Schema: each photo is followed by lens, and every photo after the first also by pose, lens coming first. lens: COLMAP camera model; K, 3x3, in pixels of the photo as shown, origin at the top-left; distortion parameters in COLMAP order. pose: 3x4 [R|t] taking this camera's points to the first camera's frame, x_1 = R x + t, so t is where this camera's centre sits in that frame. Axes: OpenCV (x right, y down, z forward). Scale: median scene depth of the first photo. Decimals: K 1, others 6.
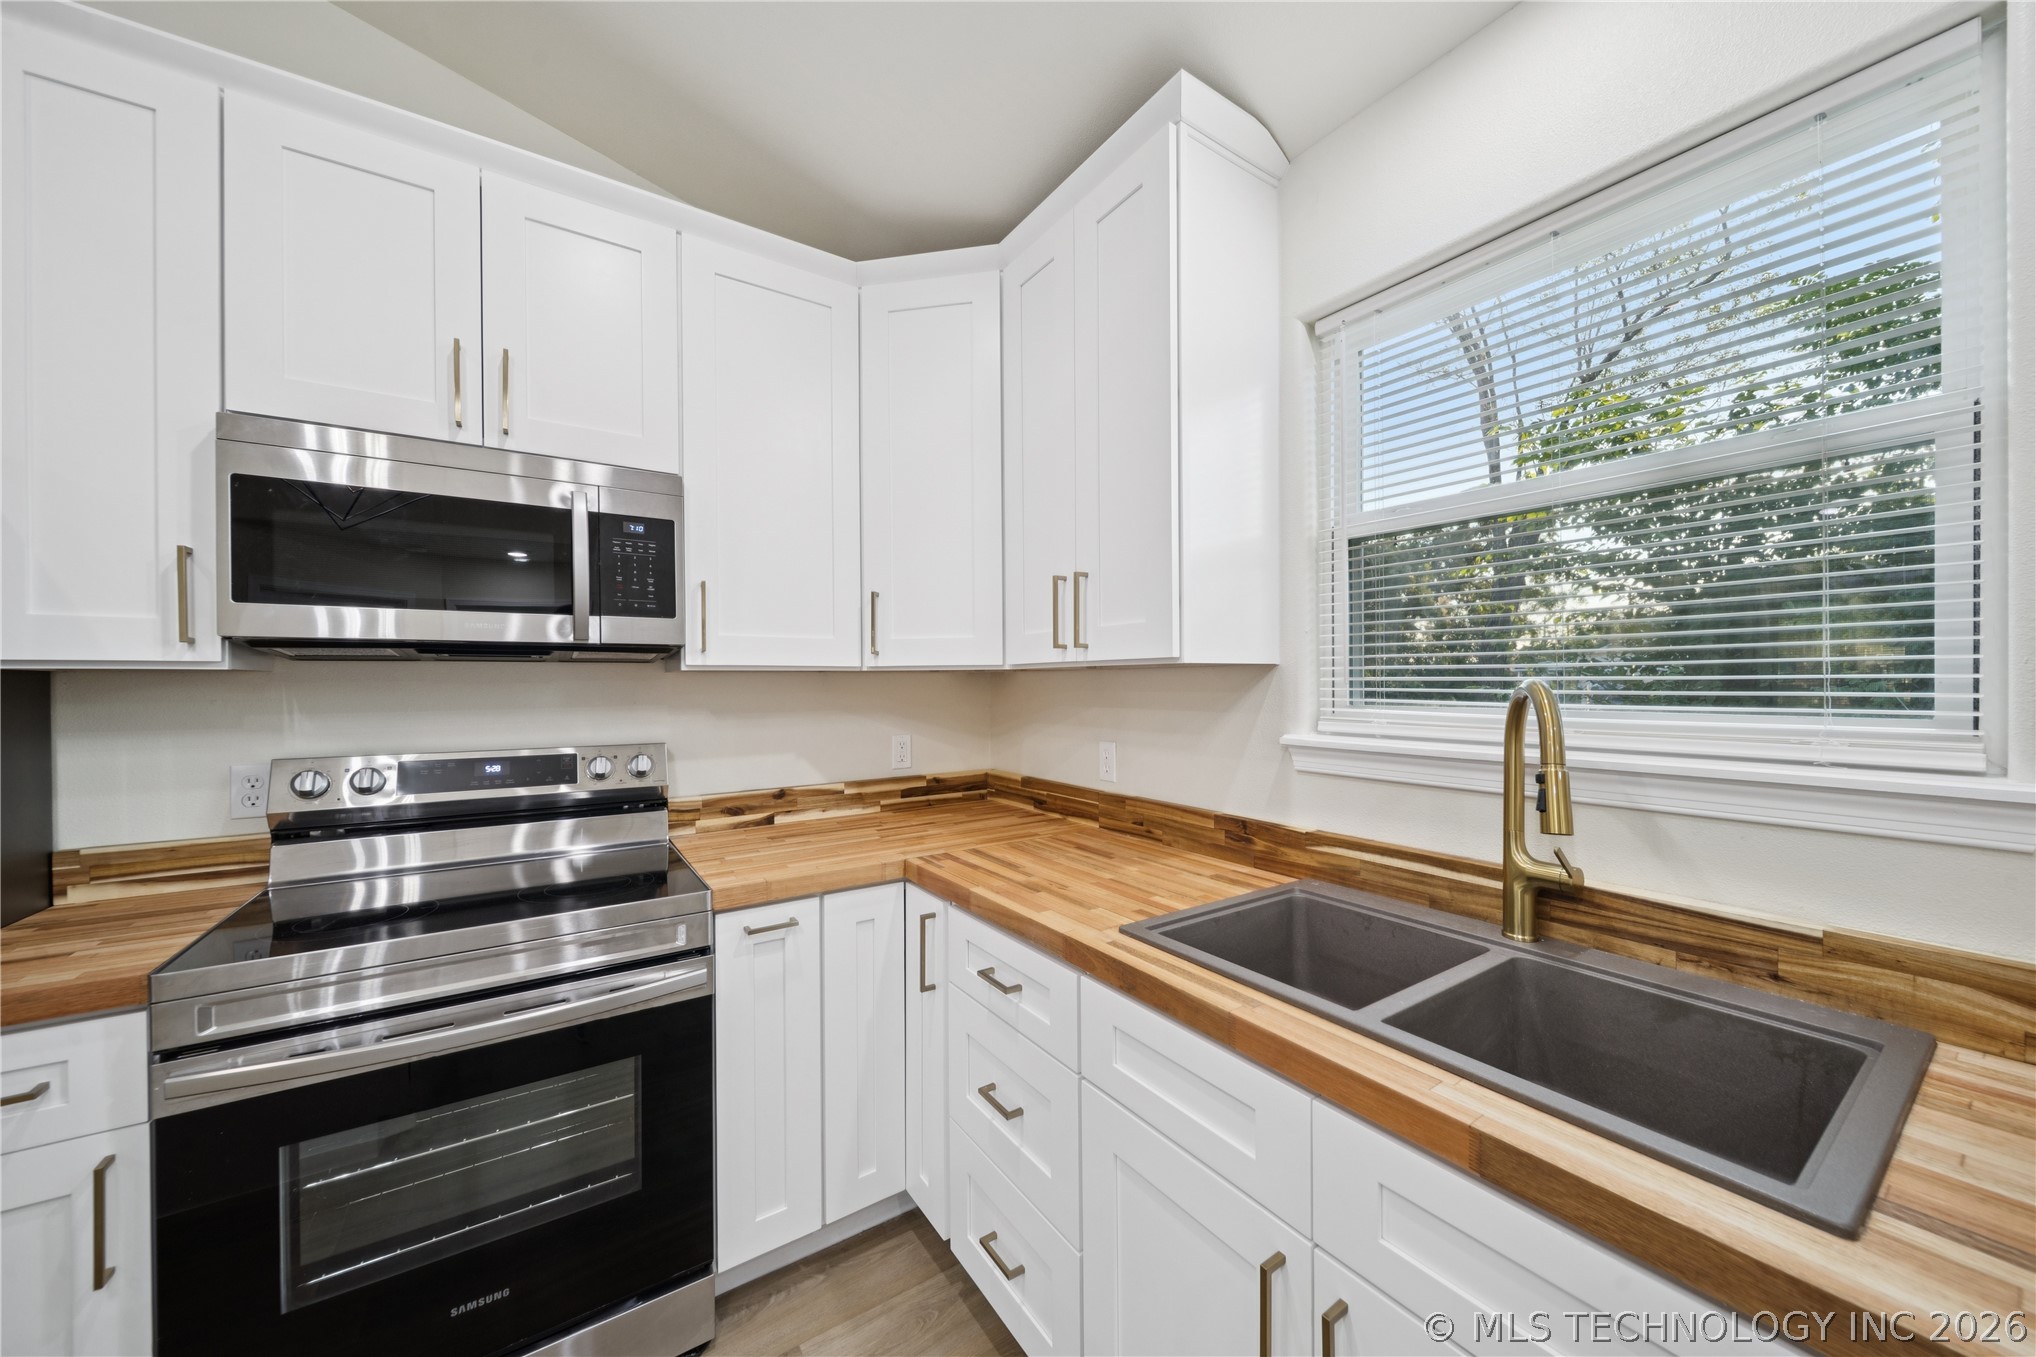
lens RADIAL K [[715.8, 0, 1017.3], [0, 715.8, 687.9], [0, 0, 1]] dist [0.000869, -0.001833]
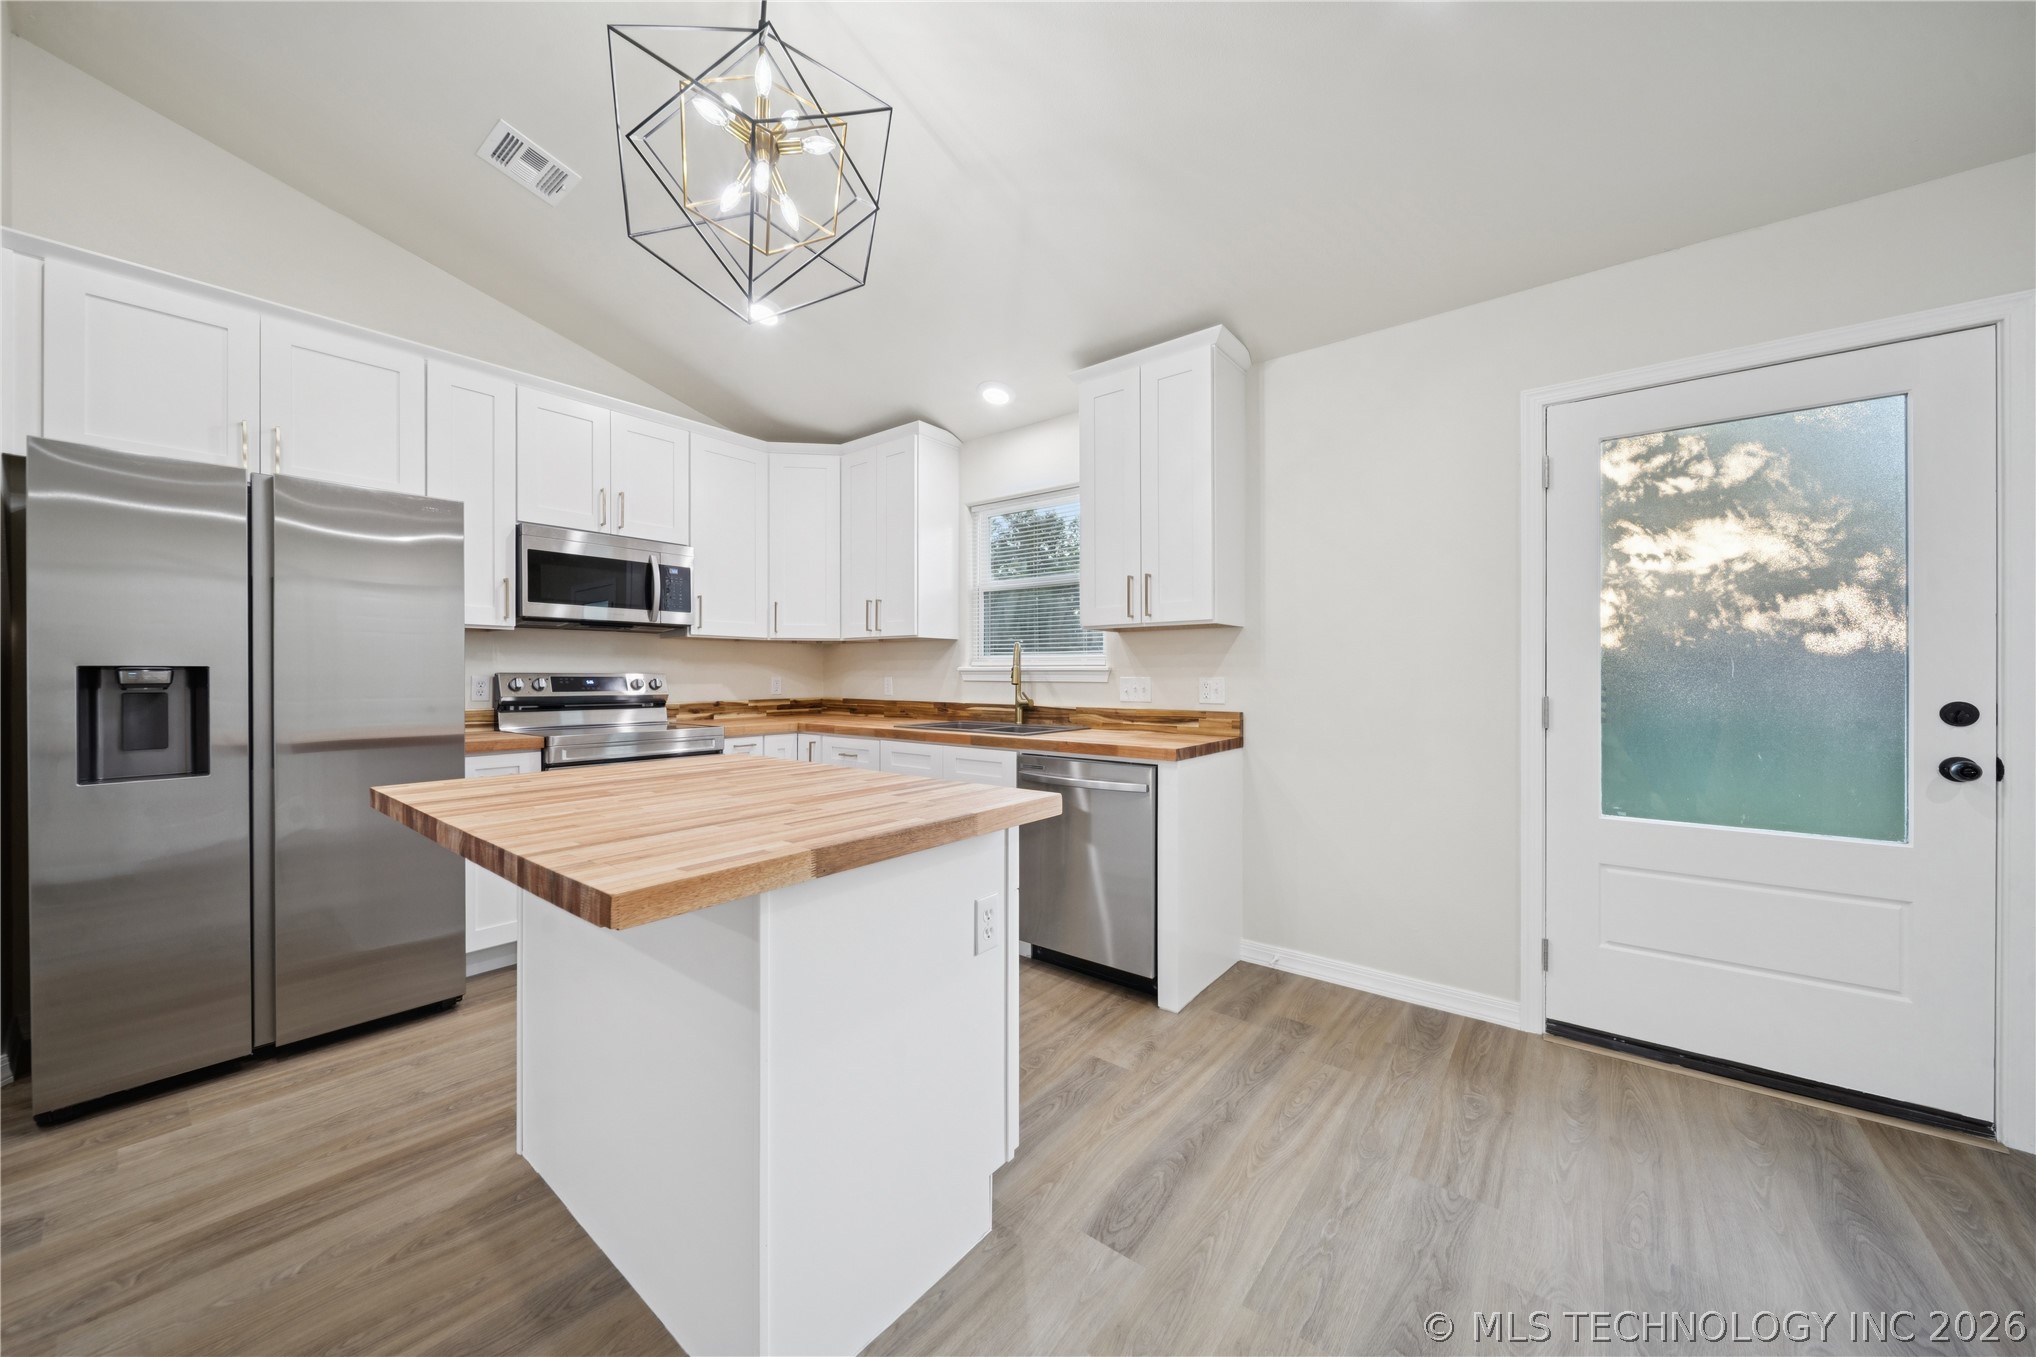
lens RADIAL K [[715.8, 0, 1017.7], [0, 715.8, 674.2], [0, 0, 1]] dist [0.000869, -0.001833]
pose [[0.951524, 0.007152, 0.307491, -0.212684], [-0.004471, 0.999946, -0.009422, 0.114559], [-0.307541, 0.007591, 0.951504, -1.490631]]
